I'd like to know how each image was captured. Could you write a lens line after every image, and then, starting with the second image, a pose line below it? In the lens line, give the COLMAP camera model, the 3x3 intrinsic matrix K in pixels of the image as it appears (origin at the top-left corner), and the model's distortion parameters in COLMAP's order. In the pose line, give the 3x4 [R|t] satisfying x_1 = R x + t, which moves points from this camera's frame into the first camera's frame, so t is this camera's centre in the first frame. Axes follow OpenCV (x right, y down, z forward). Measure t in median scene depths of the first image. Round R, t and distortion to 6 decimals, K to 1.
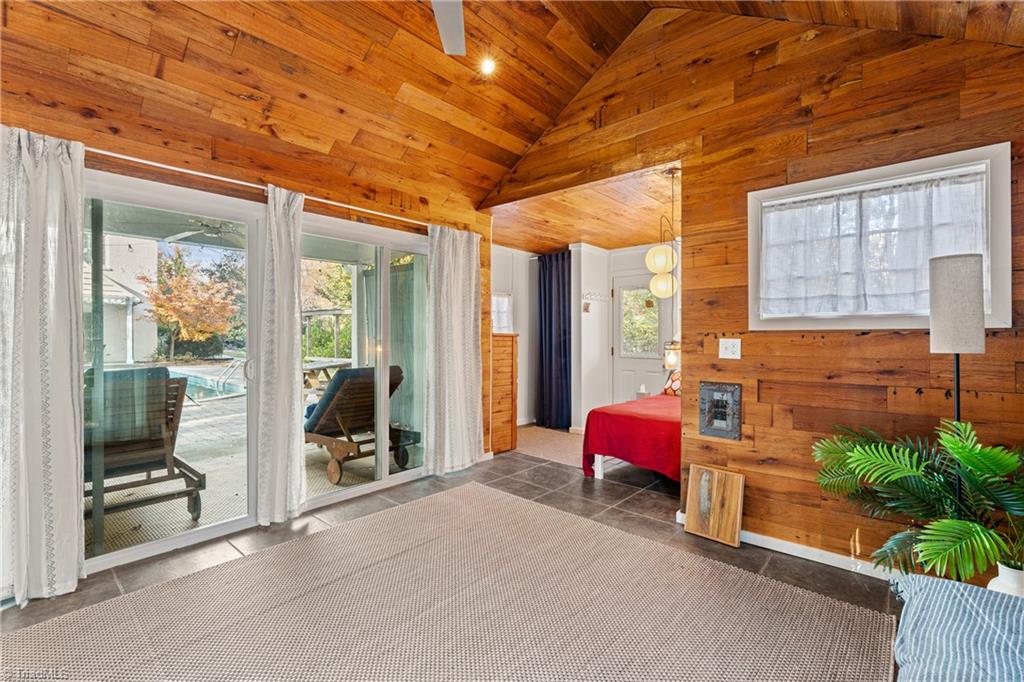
lens RADIAL K [[457.9, 0, 504.3], [0, 457.9, 334.9], [0, 0, 1]] dist [0.001388, 0.000120]
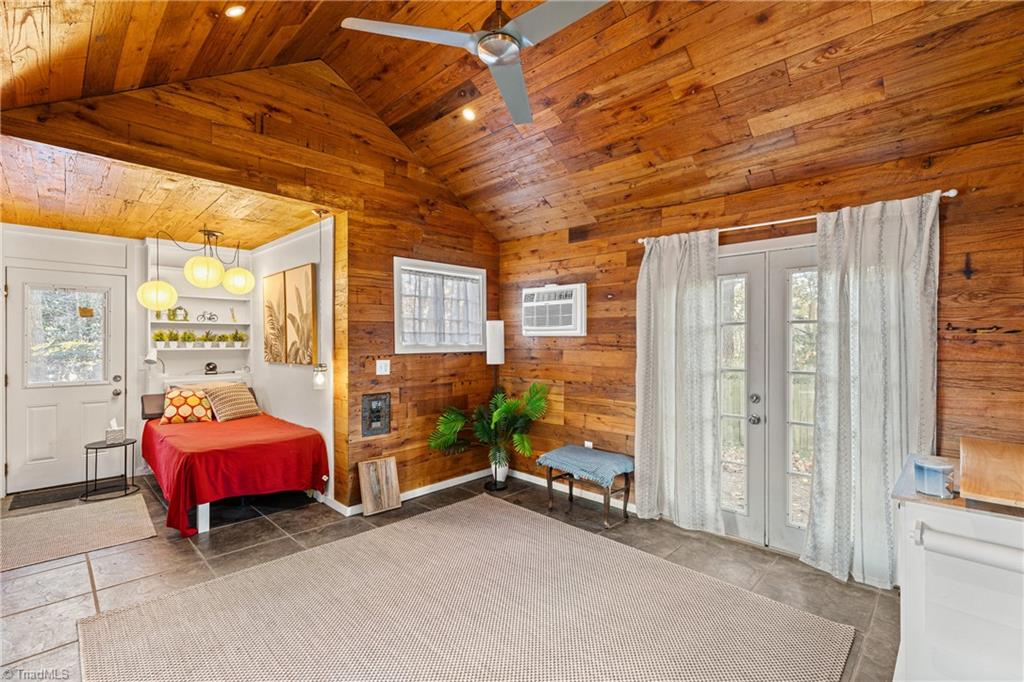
lens RADIAL K [[457.9, 0, 507.9], [0, 457.9, 342.0], [0, 0, 1]] dist [0.001388, 0.000120]
pose [[0.035826, -0.005401, 0.999343, -0.847611], [-0.001911, 0.999983, 0.005473, -0.053248], [-0.999356, -0.002105, 0.035815, 0.582124]]
